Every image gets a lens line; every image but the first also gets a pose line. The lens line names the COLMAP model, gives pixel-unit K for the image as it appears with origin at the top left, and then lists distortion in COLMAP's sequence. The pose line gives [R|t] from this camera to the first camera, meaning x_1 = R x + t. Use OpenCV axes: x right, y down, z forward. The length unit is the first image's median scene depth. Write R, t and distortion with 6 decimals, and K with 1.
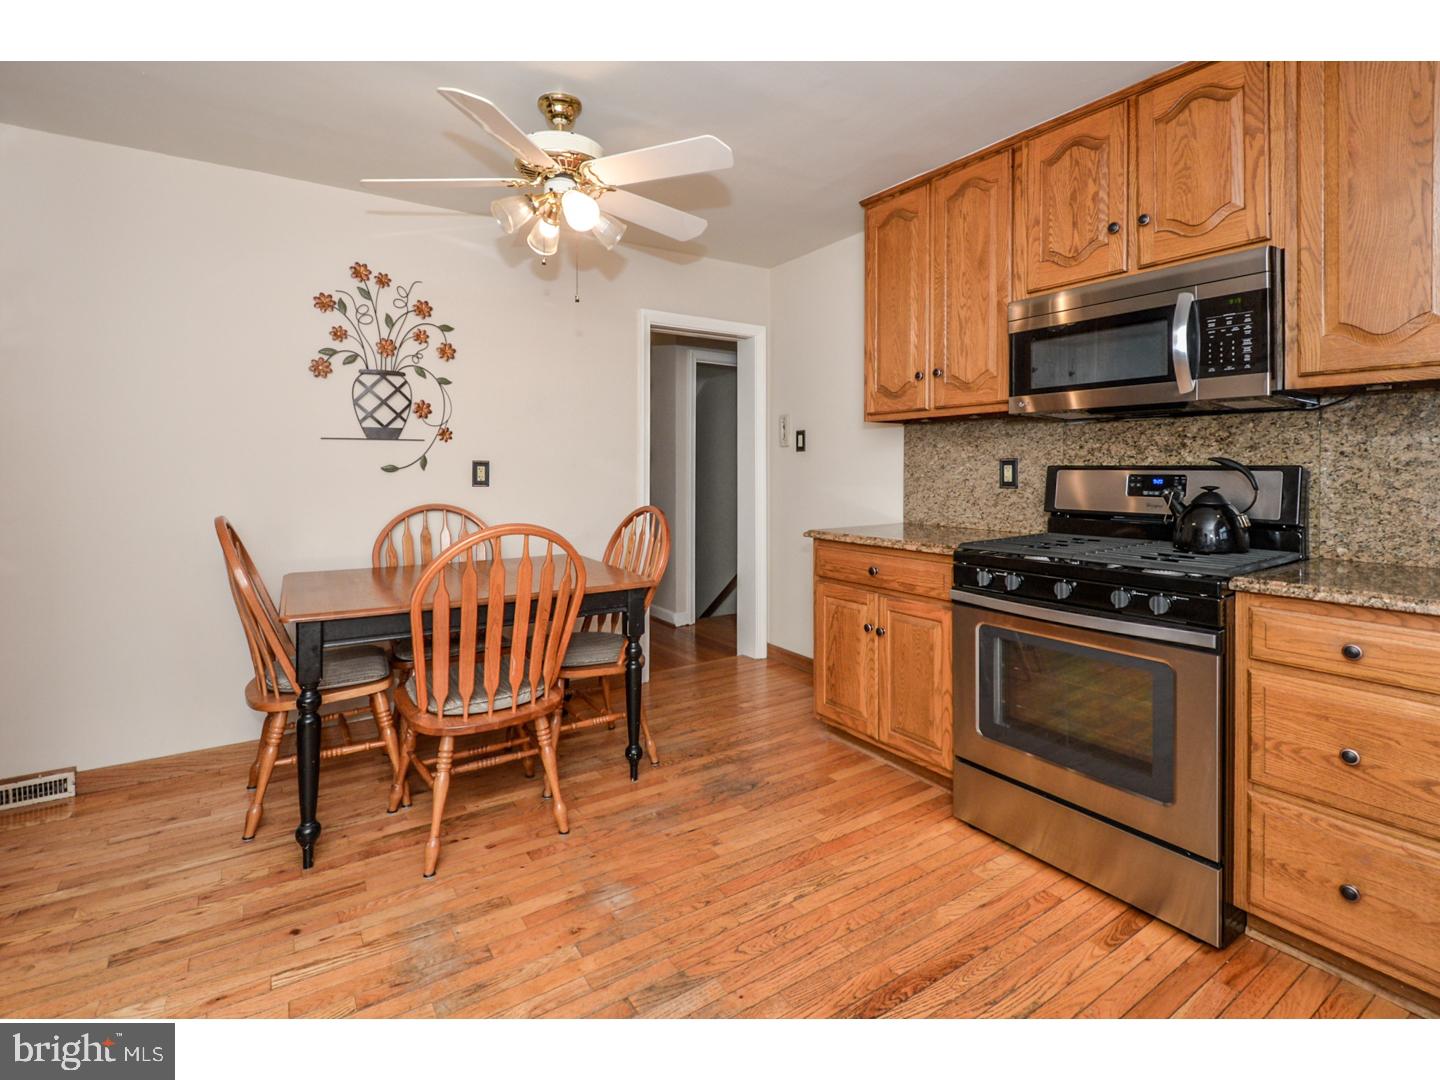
lens RADIAL K [[676.9, 0, 700.1], [0, 676.9, 476.0], [0, 0, 1]] dist [-0.000849, 0.001438]
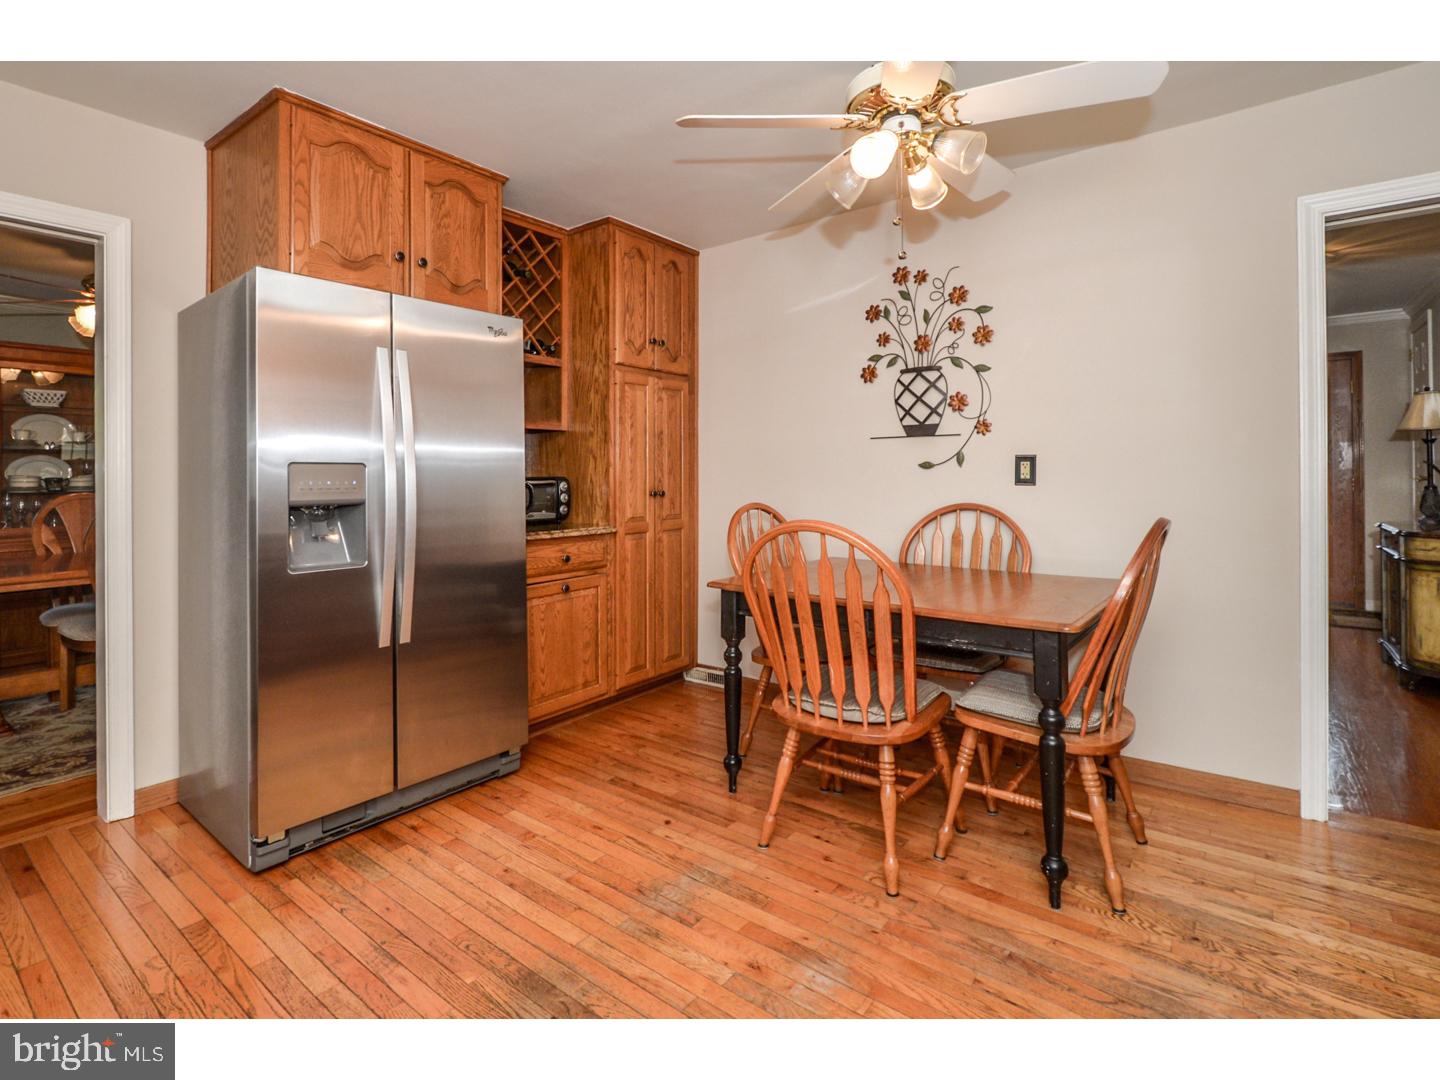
lens RADIAL K [[676.9, 0, 672.4], [0, 676.9, 474.3], [0, 0, 1]] dist [-0.000849, 0.001438]
pose [[0.336772, -0.001632, -0.941585, 0.421516], [-0.006952, 0.999967, -0.004220, 0.010669], [0.941561, 0.007967, 0.336749, 0.386433]]
